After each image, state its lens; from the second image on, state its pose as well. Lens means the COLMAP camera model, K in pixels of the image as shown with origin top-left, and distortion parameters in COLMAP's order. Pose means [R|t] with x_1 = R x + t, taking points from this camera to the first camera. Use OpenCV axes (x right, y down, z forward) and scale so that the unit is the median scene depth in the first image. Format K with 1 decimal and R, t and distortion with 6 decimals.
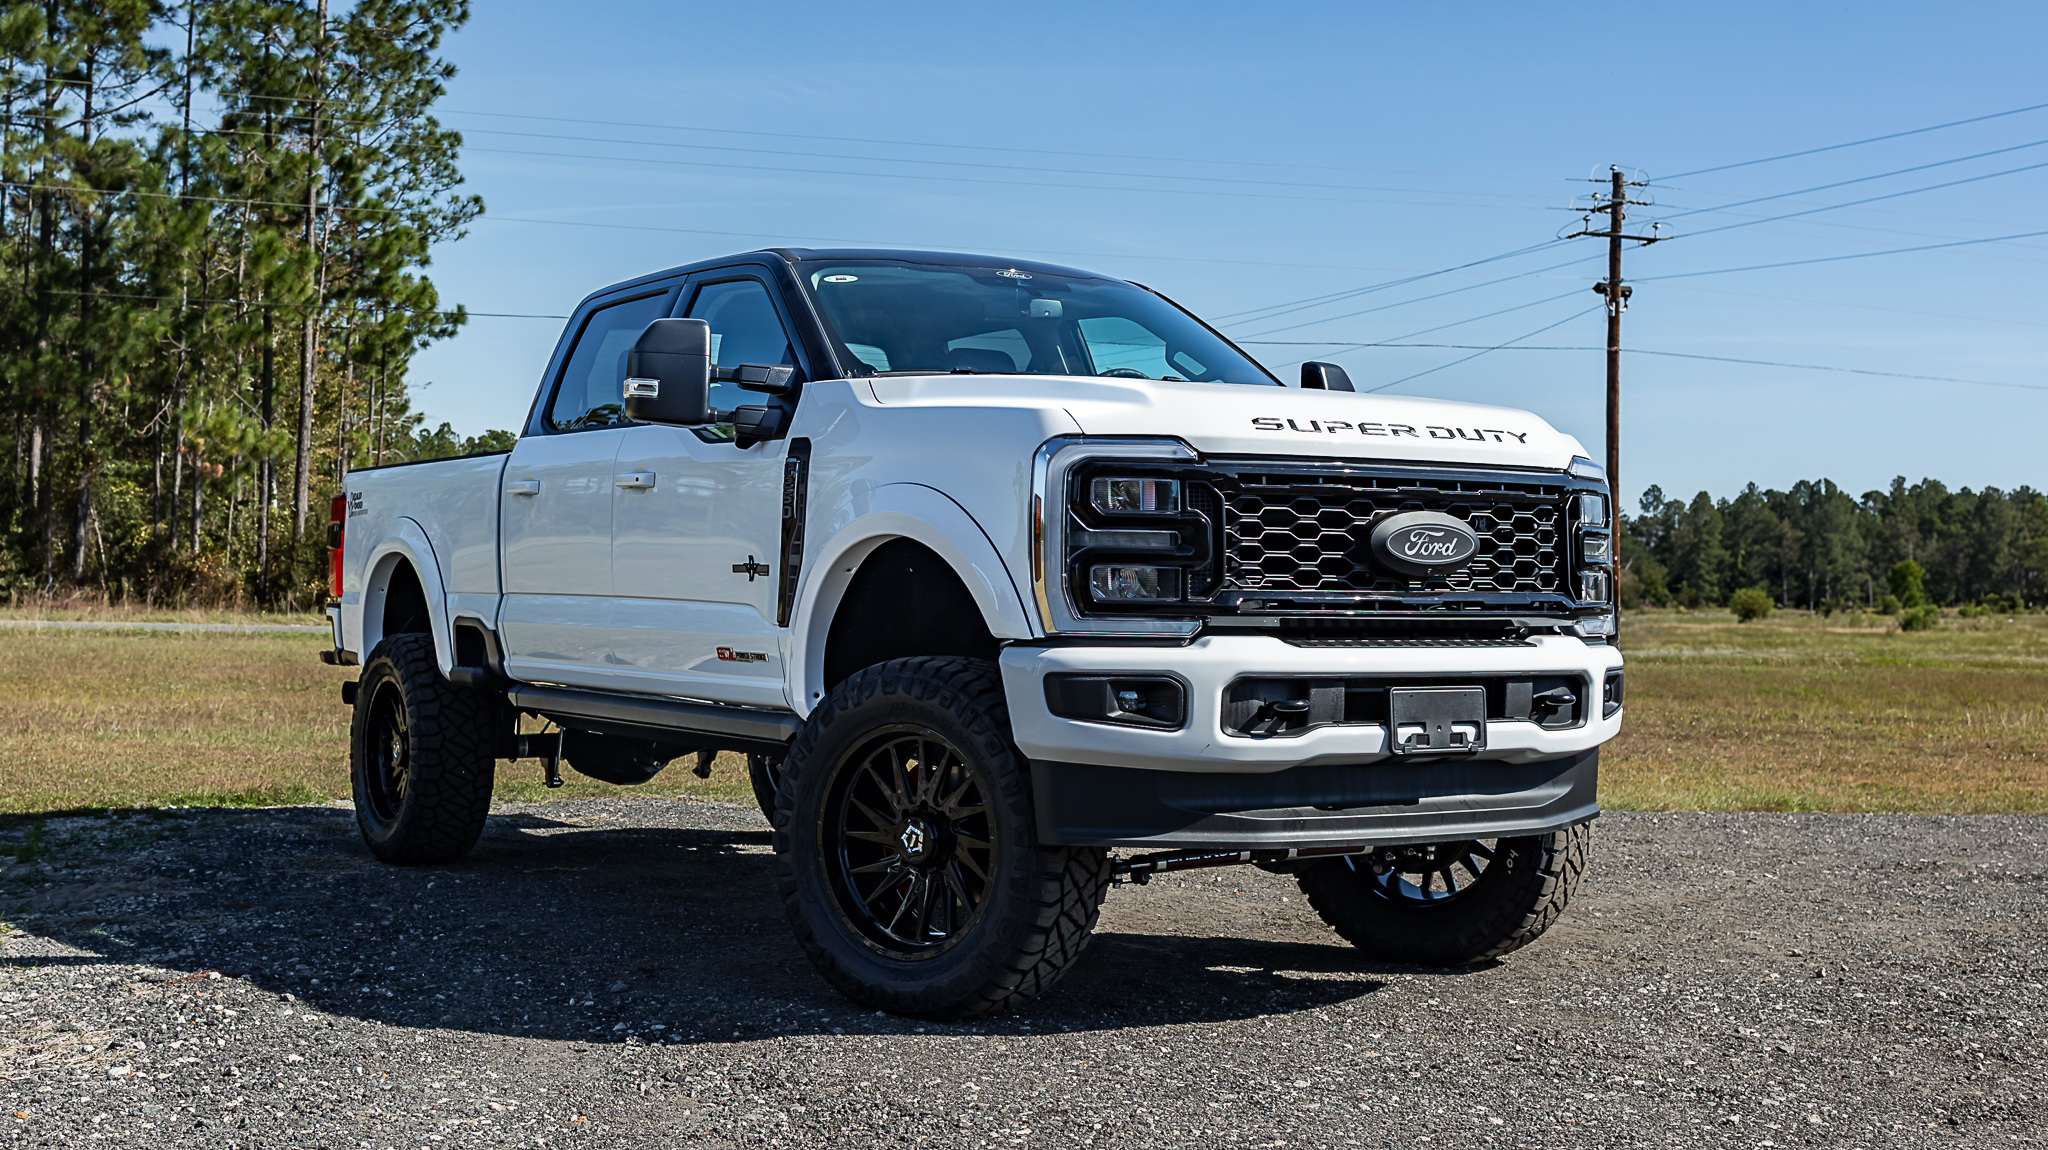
lens RADIAL K [[2449.0, 0, 944.1], [0, 2449.0, 569.3], [0, 0, 1]] dist [0.000365, 0.007159]
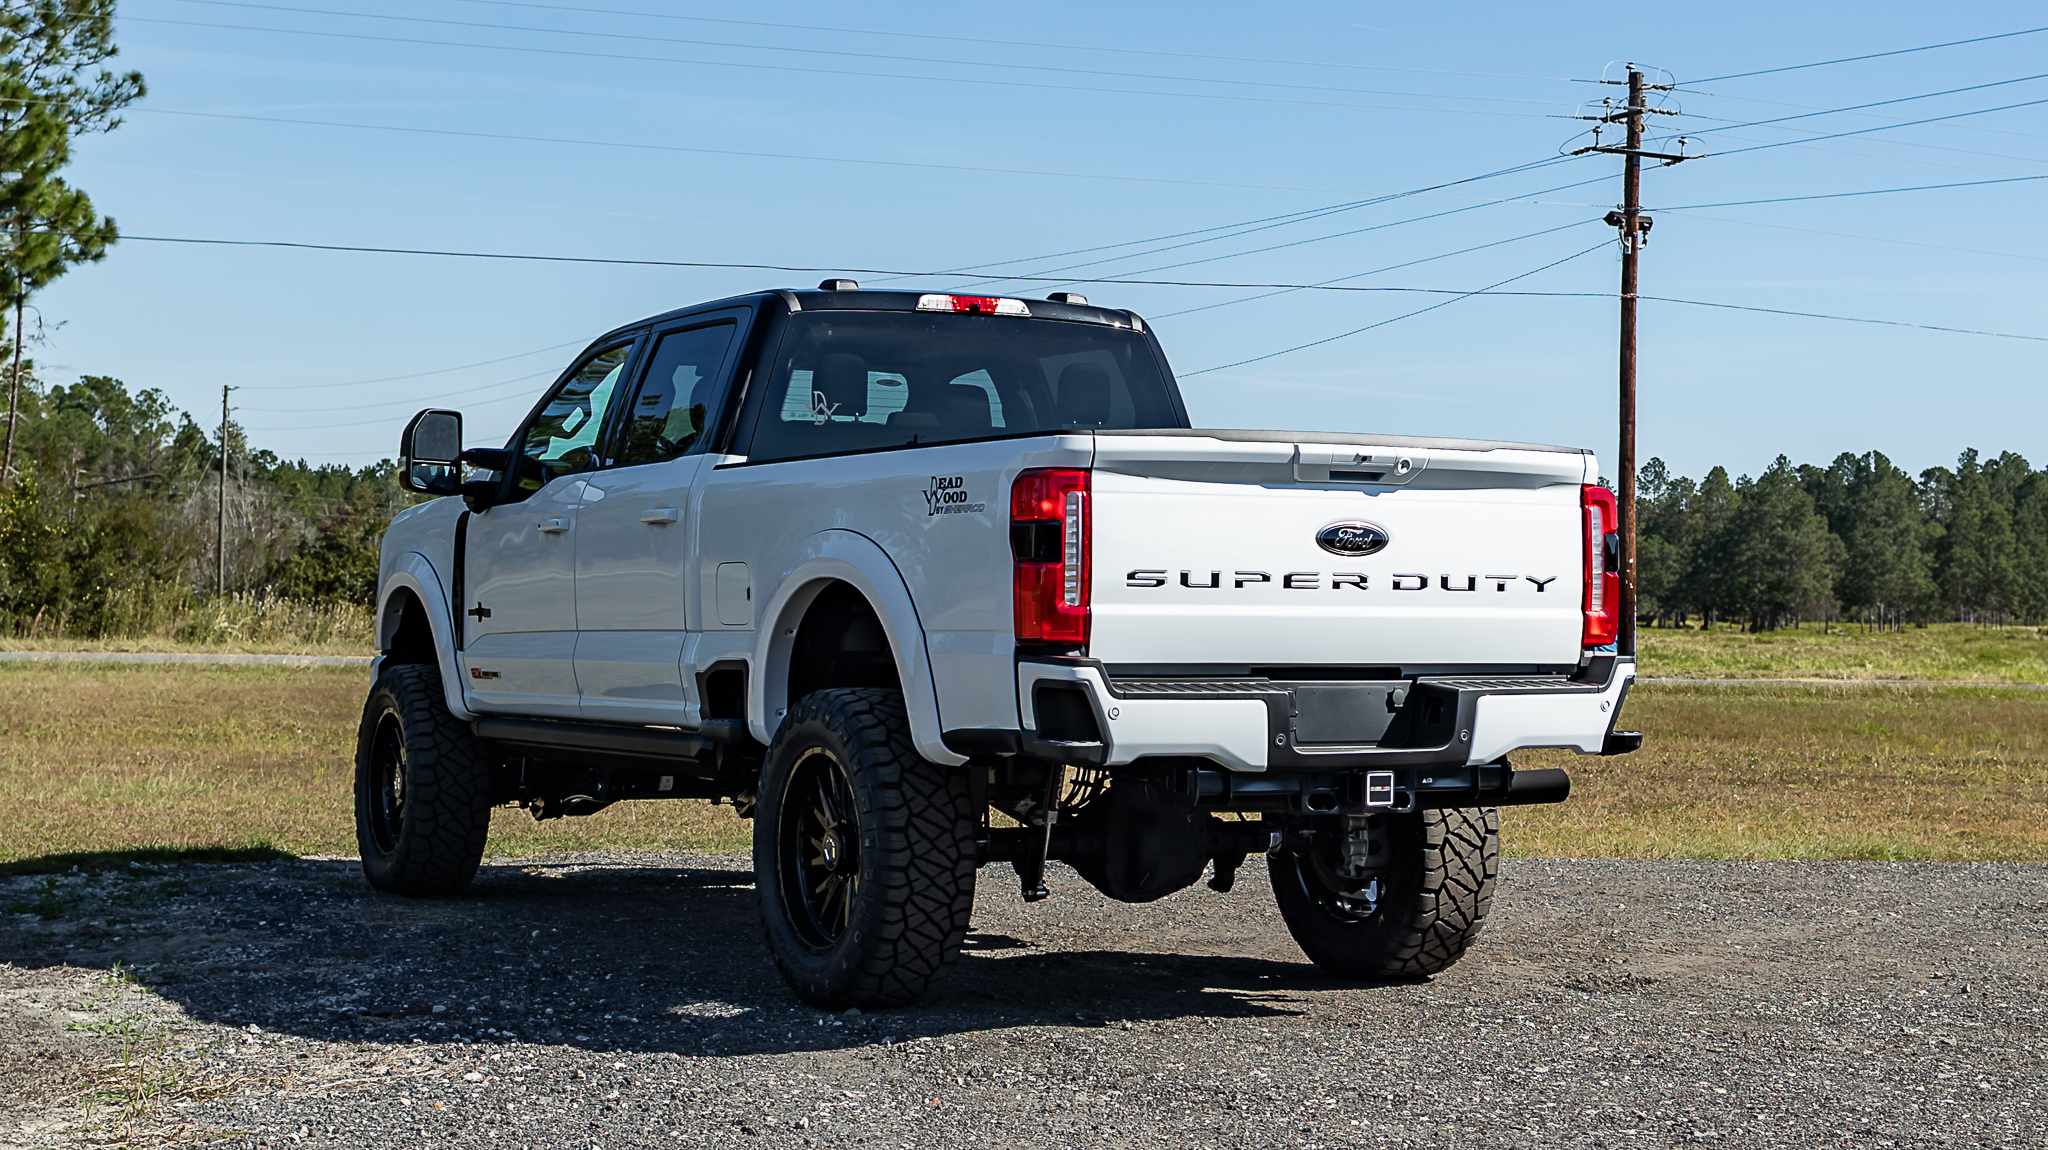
lens RADIAL K [[3441.7, 0, 939.5], [0, 3441.7, 580.0], [0, 0, 1]] dist [-0.033216, 0.072252]
pose [[0.996553, 0.001651, 0.082942, -0.046104], [-0.002078, 0.999985, 0.005065, -0.004205], [-0.082932, -0.005220, 0.996542, -0.098225]]
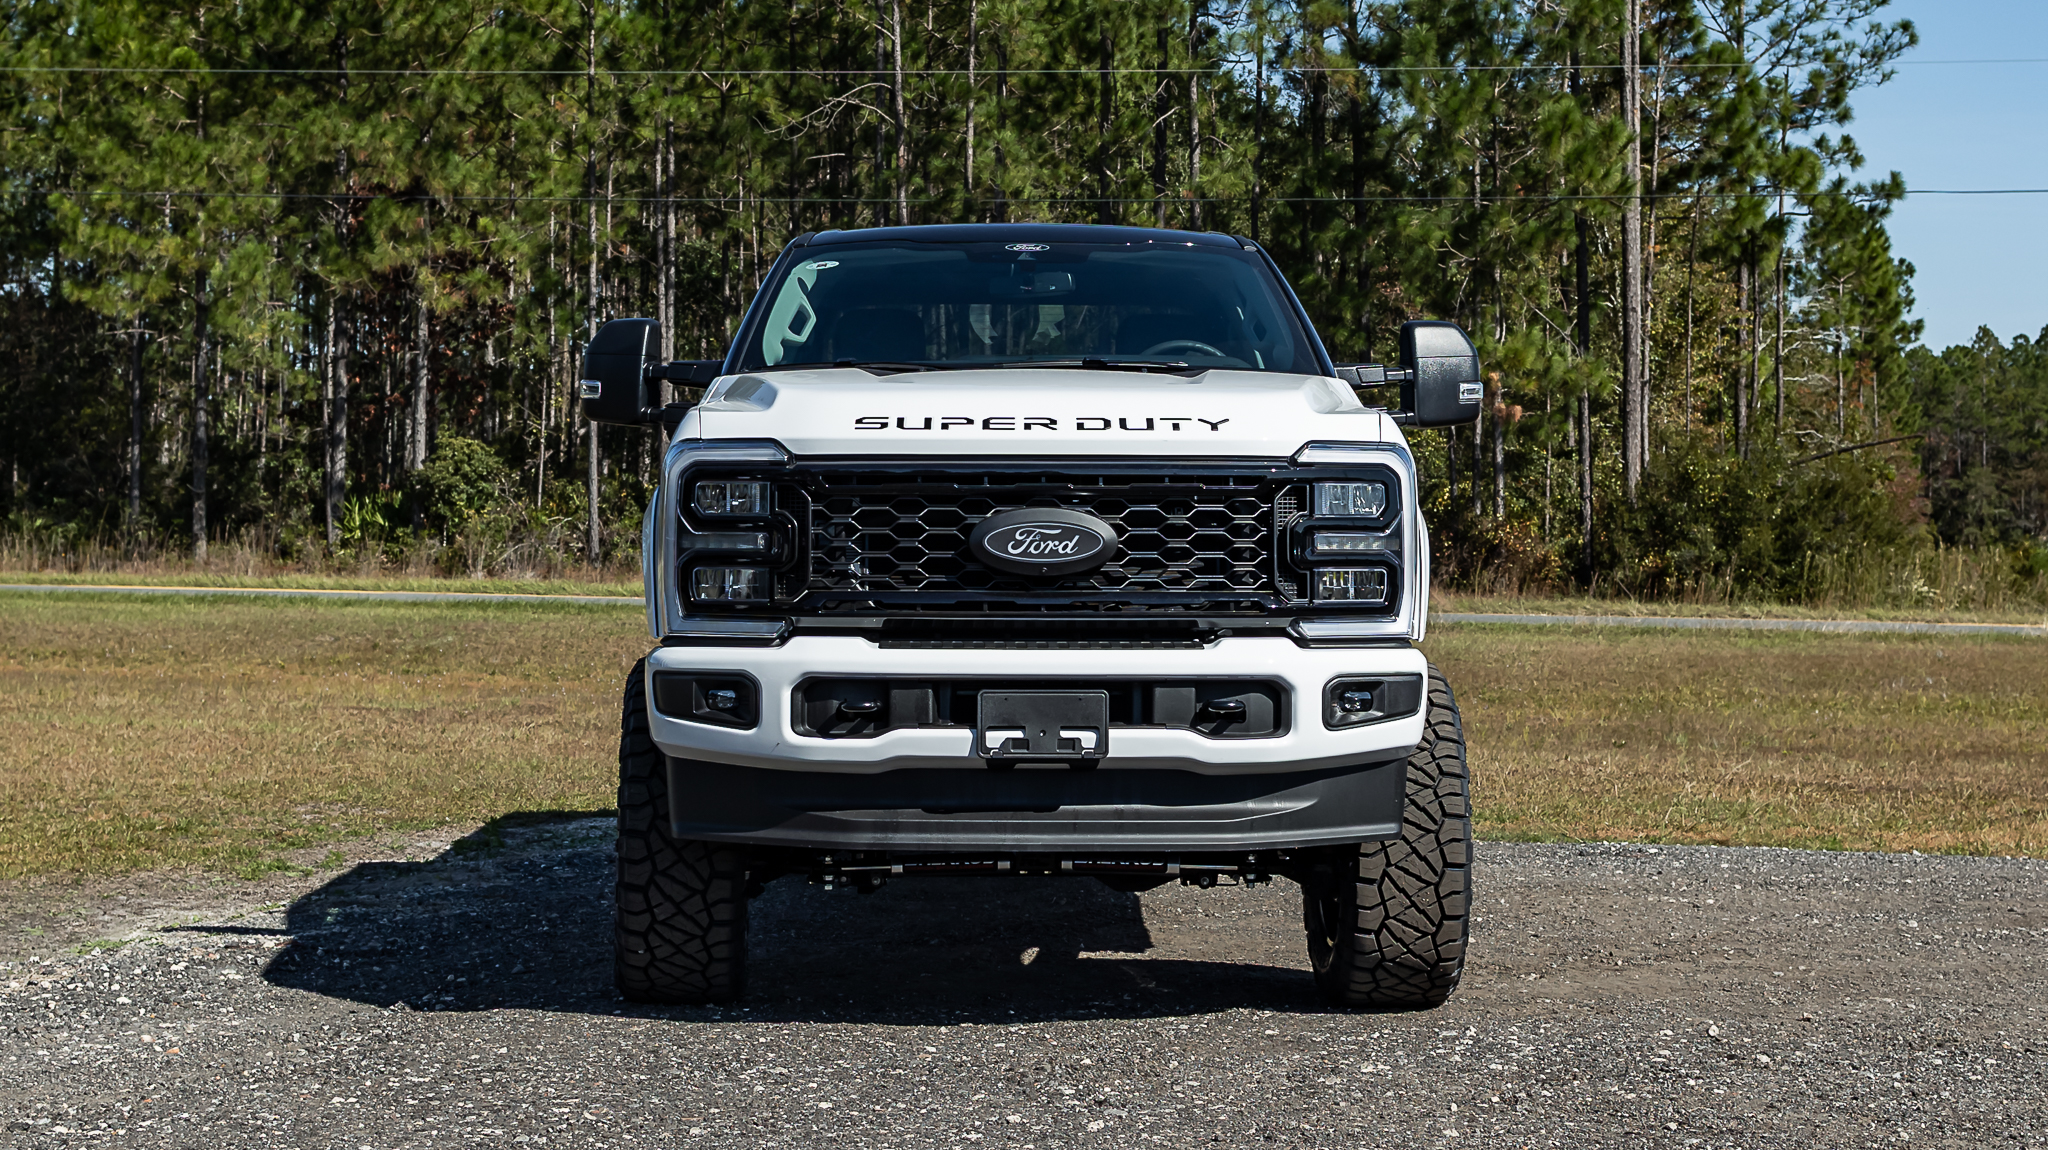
lens RADIAL K [[3441.7, 0, 939.5], [0, 3441.7, 580.0], [0, 0, 1]] dist [-0.033216, 0.072252]
pose [[0.856533, -0.003544, -0.516080, 0.161028], [0.010535, 0.999888, 0.010618, -0.001914], [0.515985, -0.014532, 0.856475, -0.033821]]
